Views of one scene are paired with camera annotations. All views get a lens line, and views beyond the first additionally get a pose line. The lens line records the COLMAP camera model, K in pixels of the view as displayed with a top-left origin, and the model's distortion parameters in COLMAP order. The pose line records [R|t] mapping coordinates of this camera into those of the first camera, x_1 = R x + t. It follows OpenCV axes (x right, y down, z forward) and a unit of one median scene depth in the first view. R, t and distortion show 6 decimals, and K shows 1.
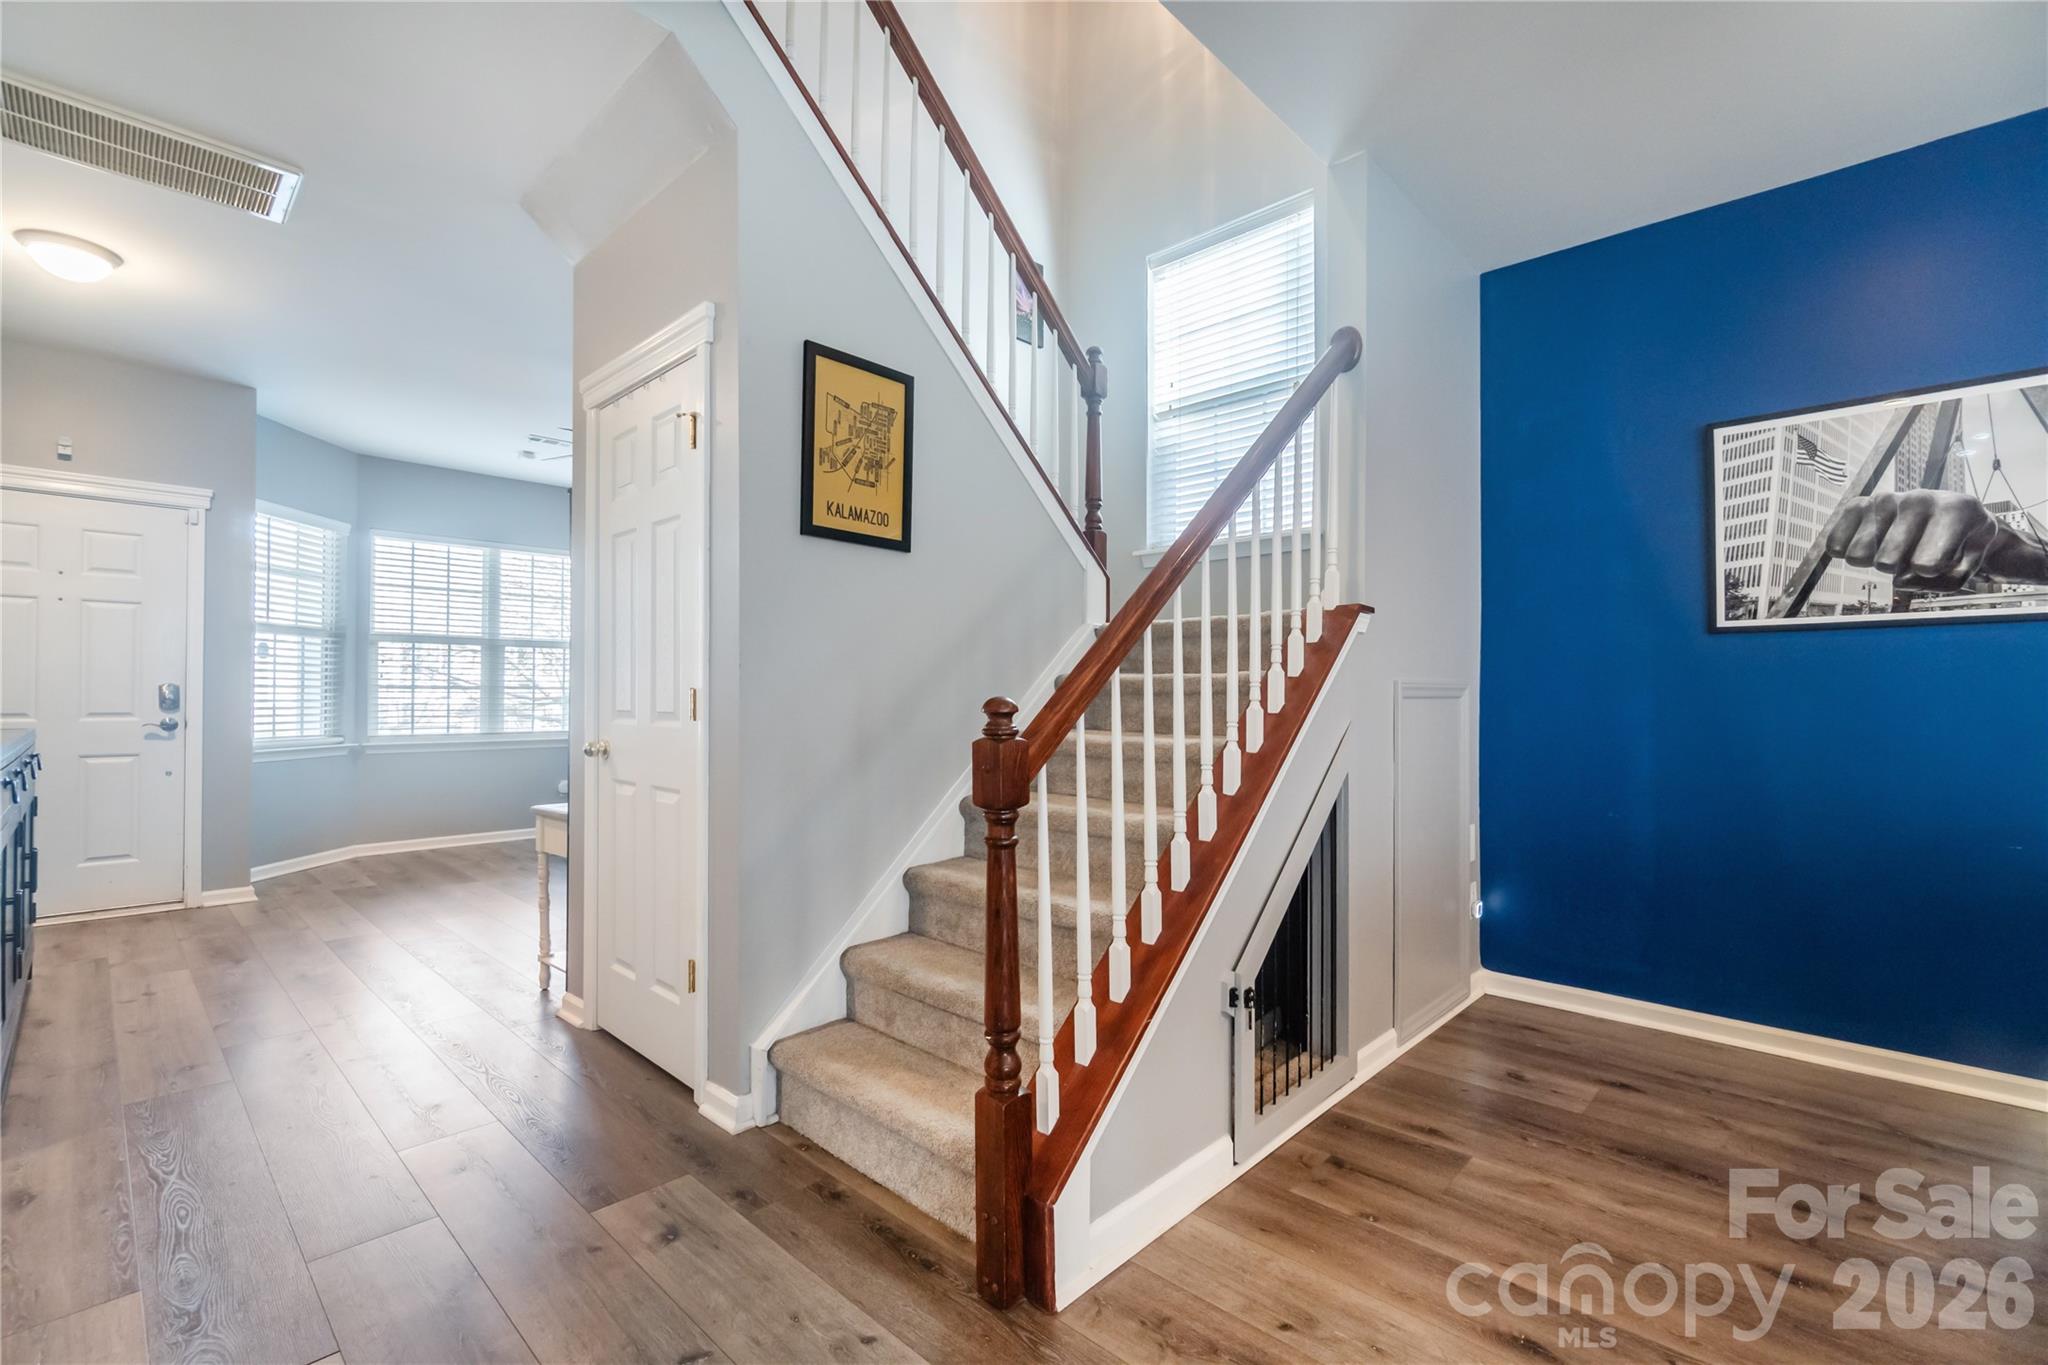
lens RADIAL K [[902.0, 0, 1045.1], [0, 902.0, 692.7], [0, 0, 1]] dist [0.012557, -0.000166]
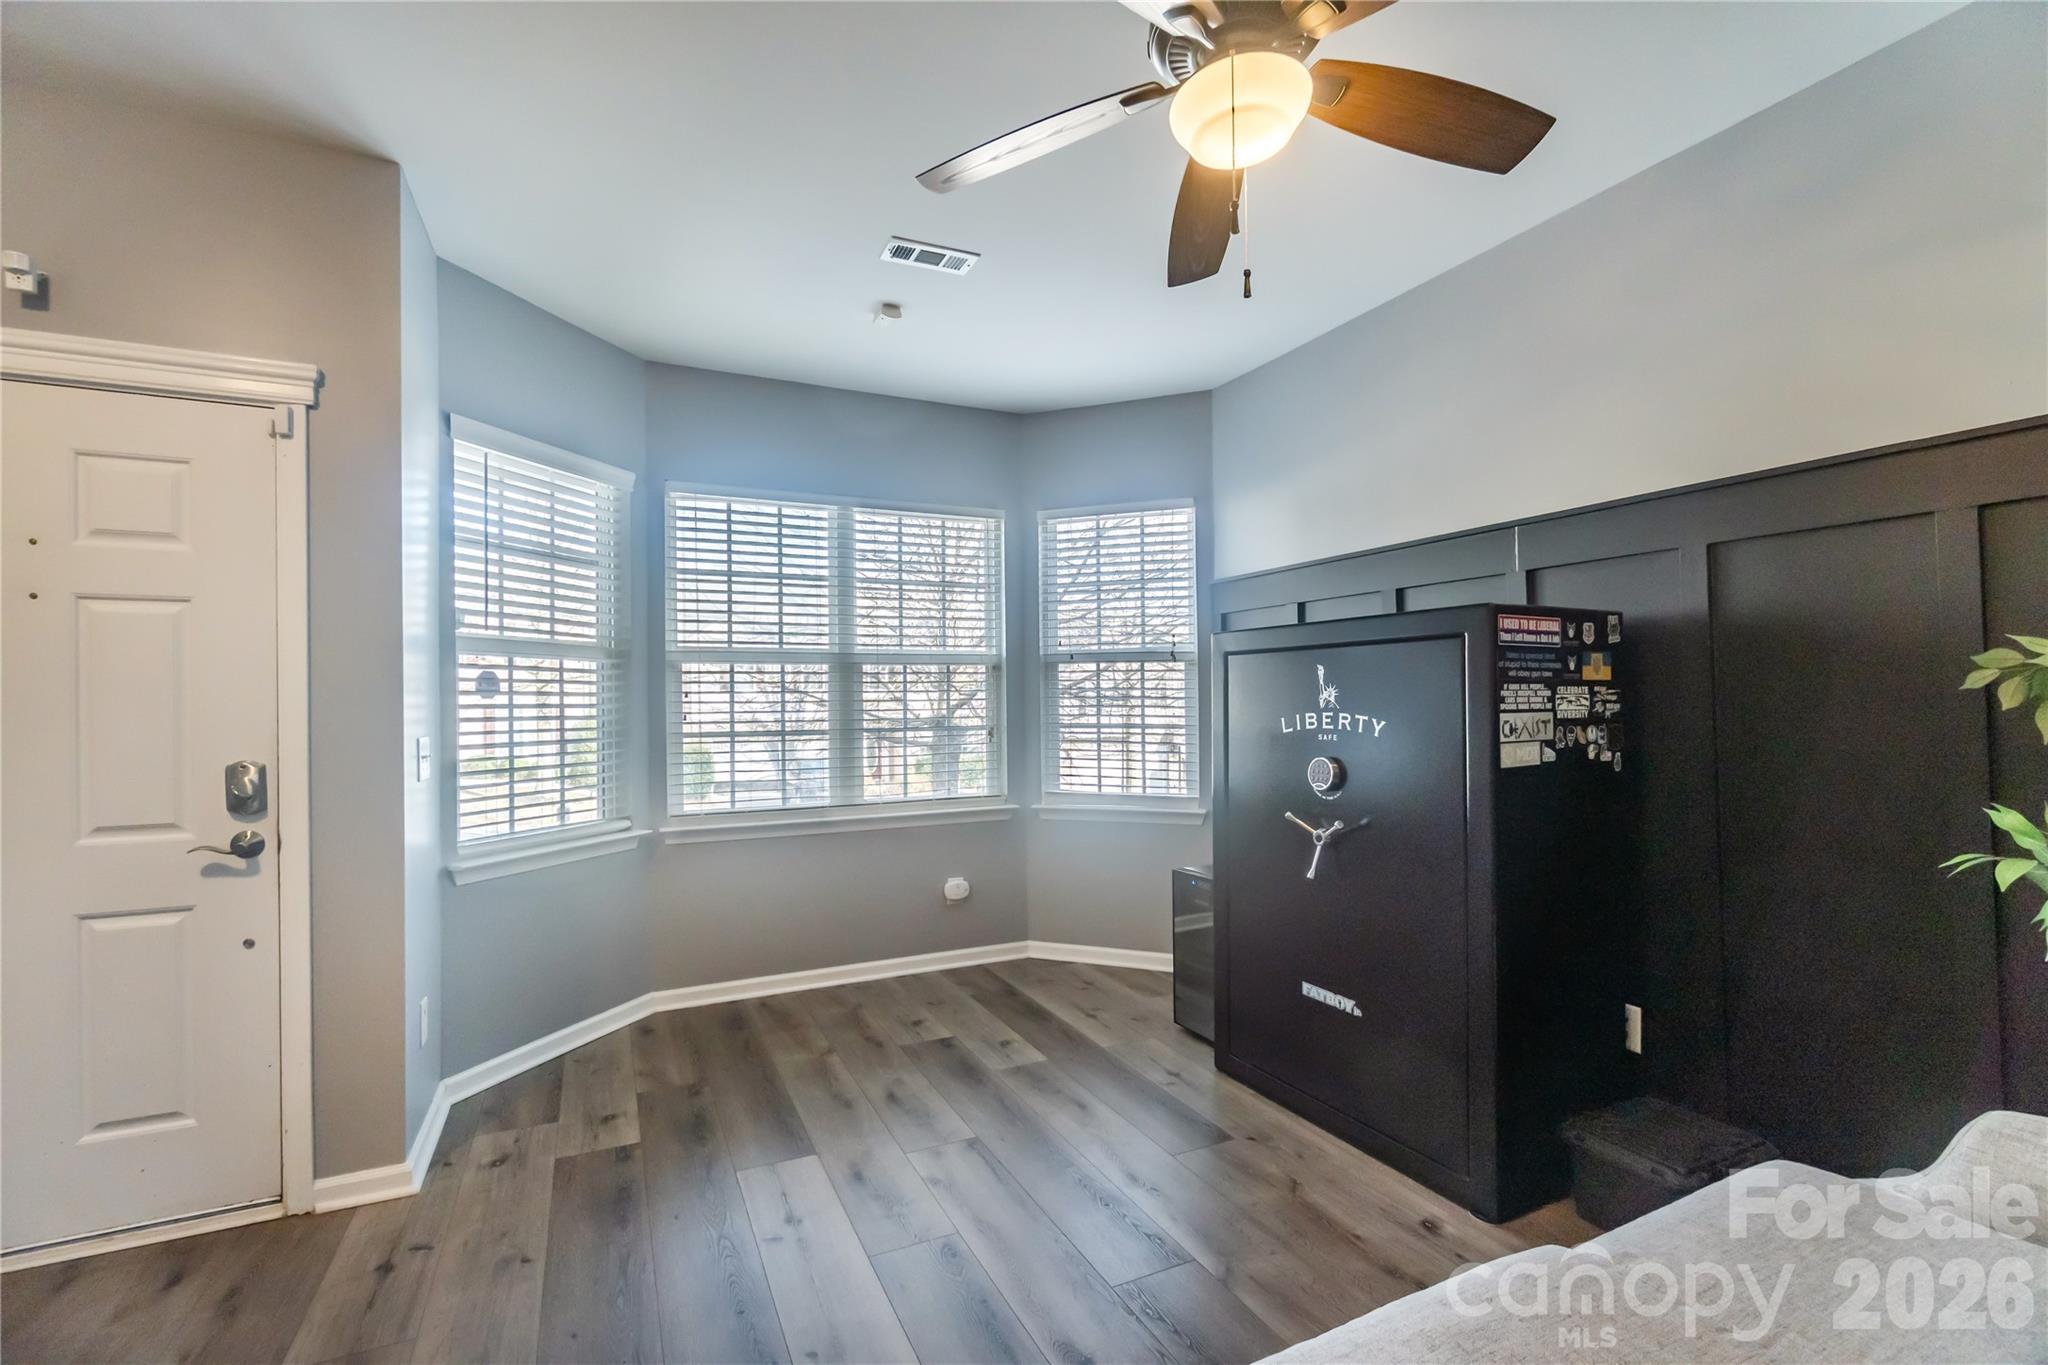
lens RADIAL K [[902.0, 0, 1014.8], [0, 902.0, 695.3], [0, 0, 1]] dist [0.012557, -0.000166]
pose [[0.916659, -0.021537, -0.399090, -0.622021], [0.019663, 0.999768, -0.008790, -0.054093], [0.399187, 0.000210, 0.916870, 1.164143]]
